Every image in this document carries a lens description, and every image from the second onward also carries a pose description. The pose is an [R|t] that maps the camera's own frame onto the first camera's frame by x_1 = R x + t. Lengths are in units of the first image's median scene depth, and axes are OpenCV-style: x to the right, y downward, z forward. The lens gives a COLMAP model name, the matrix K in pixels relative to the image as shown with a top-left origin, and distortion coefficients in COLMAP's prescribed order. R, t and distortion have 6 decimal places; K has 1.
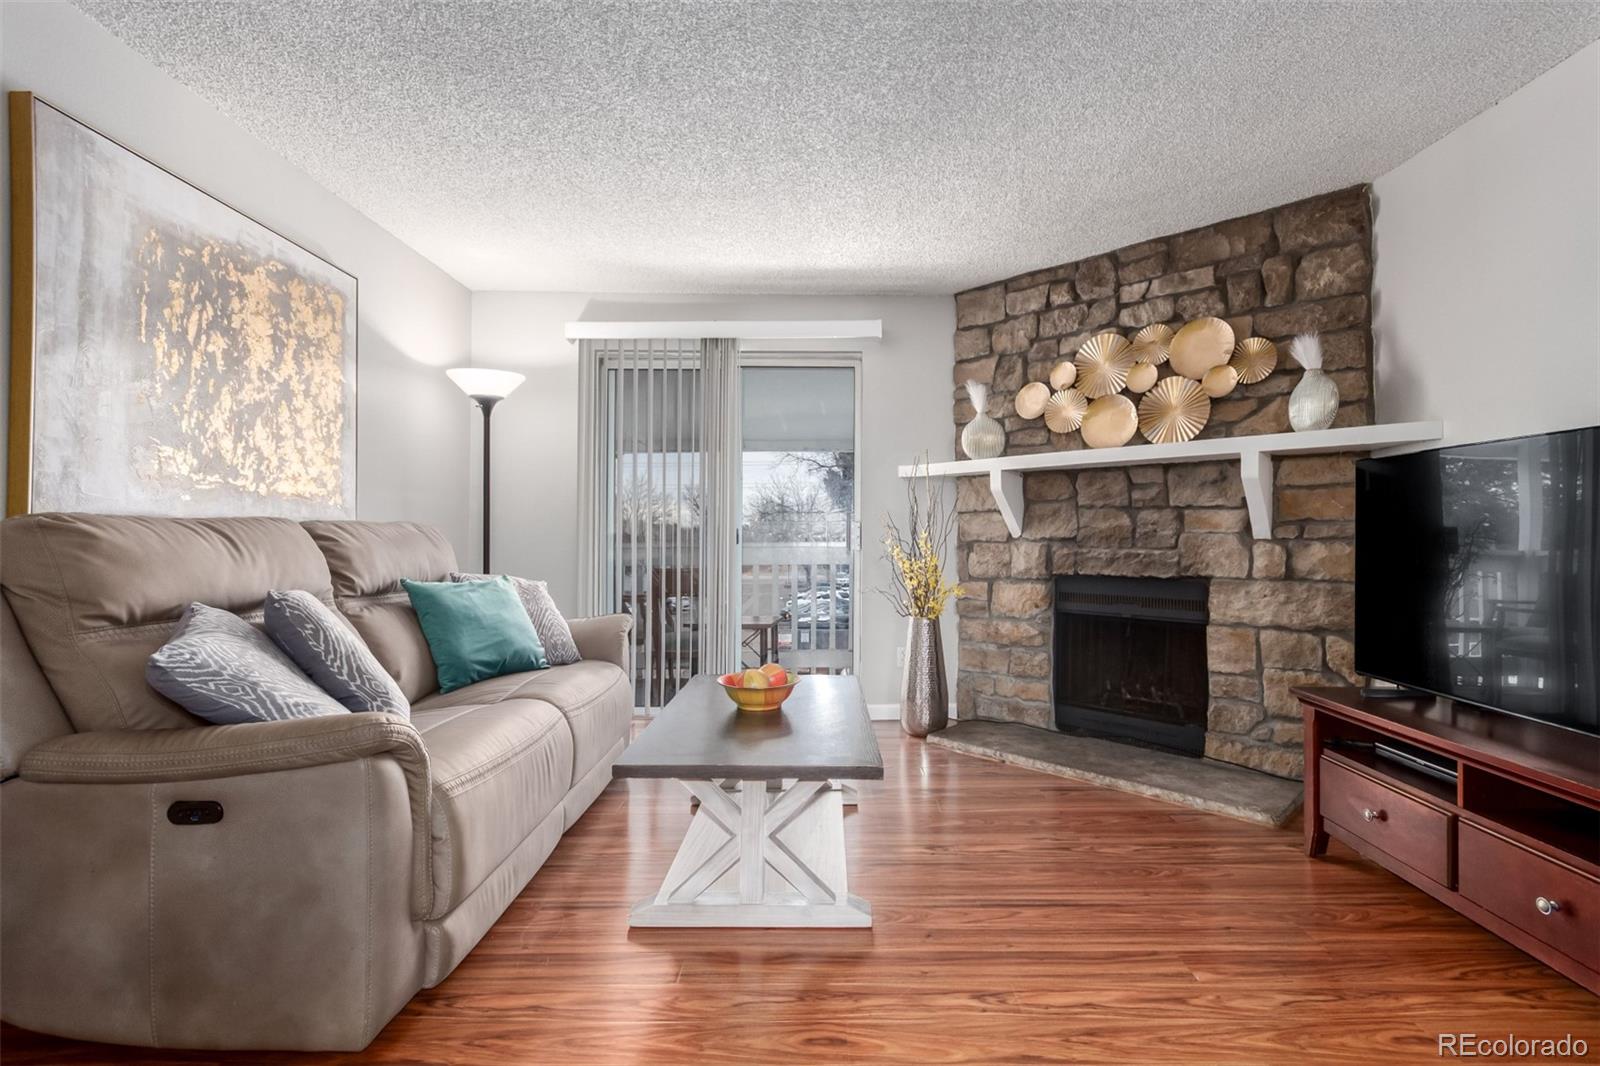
lens RADIAL K [[743.6, 0, 864.0], [0, 743.6, 528.9], [0, 0, 1]] dist [0.007585, 0.000682]
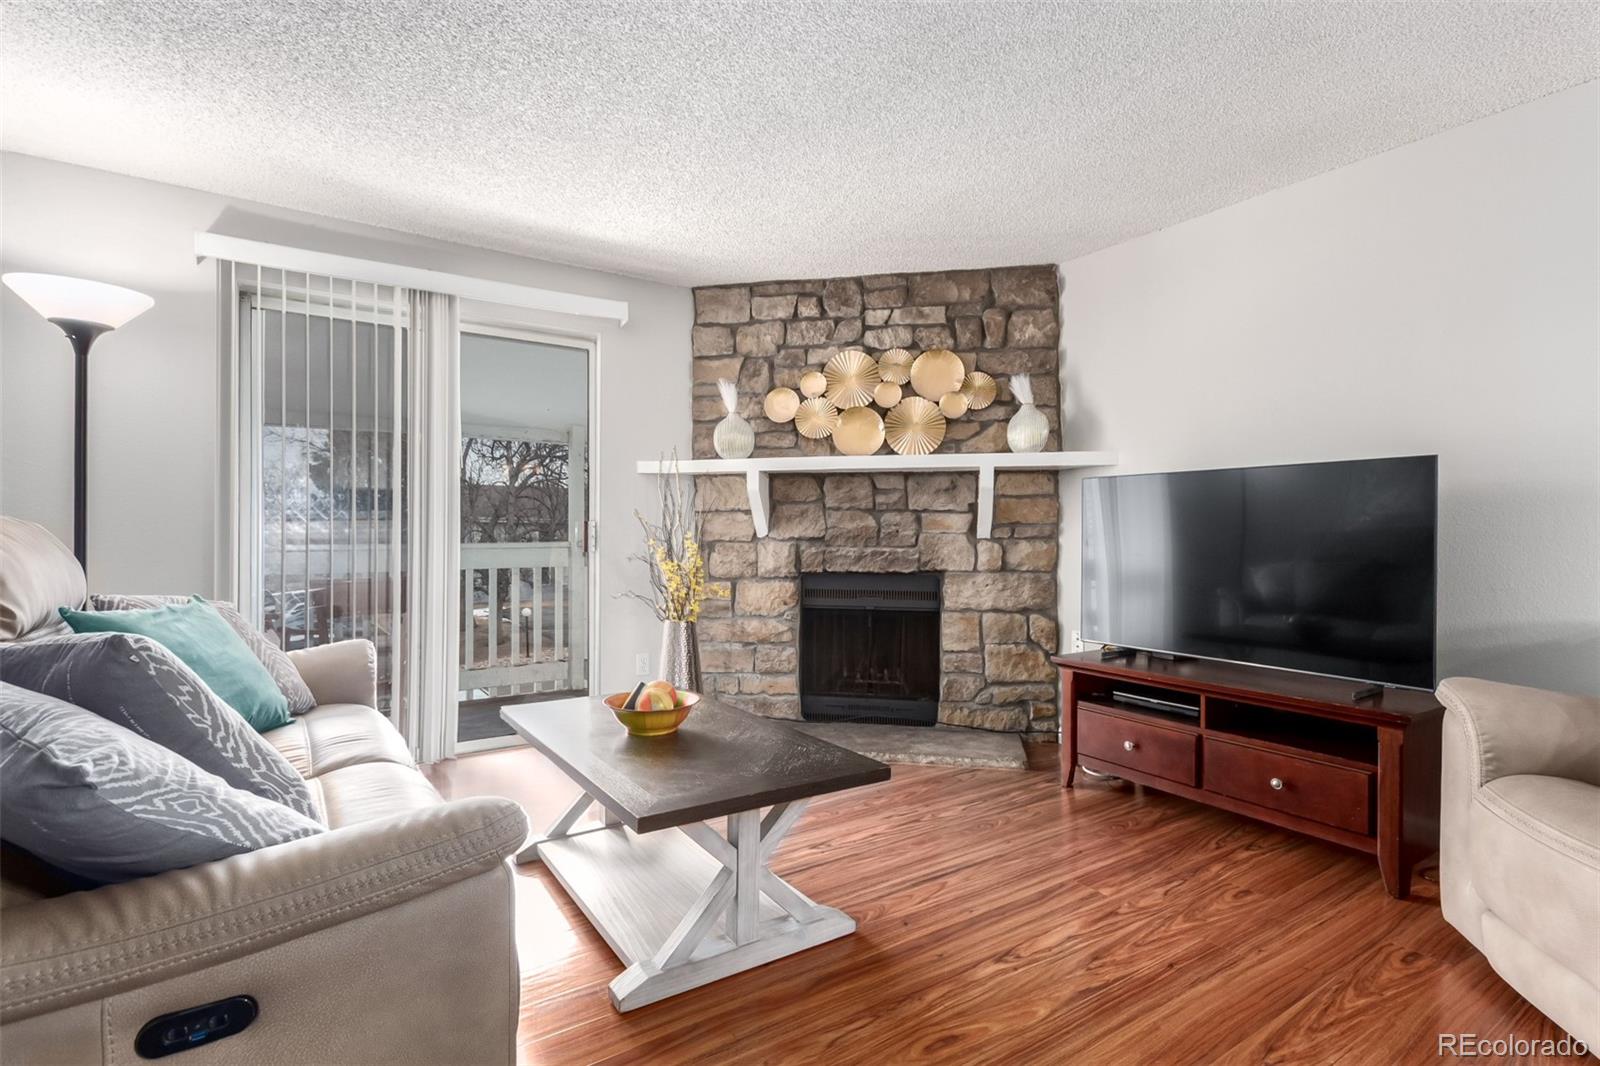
lens RADIAL K [[743.6, 0, 818.8], [0, 743.6, 529.4], [0, 0, 1]] dist [0.007585, 0.000682]
pose [[0.848123, 0.003423, 0.529788, -0.326478], [-0.005296, 0.999984, 0.002016, -0.001952], [-0.529773, -0.004516, 0.848128, 0.108438]]
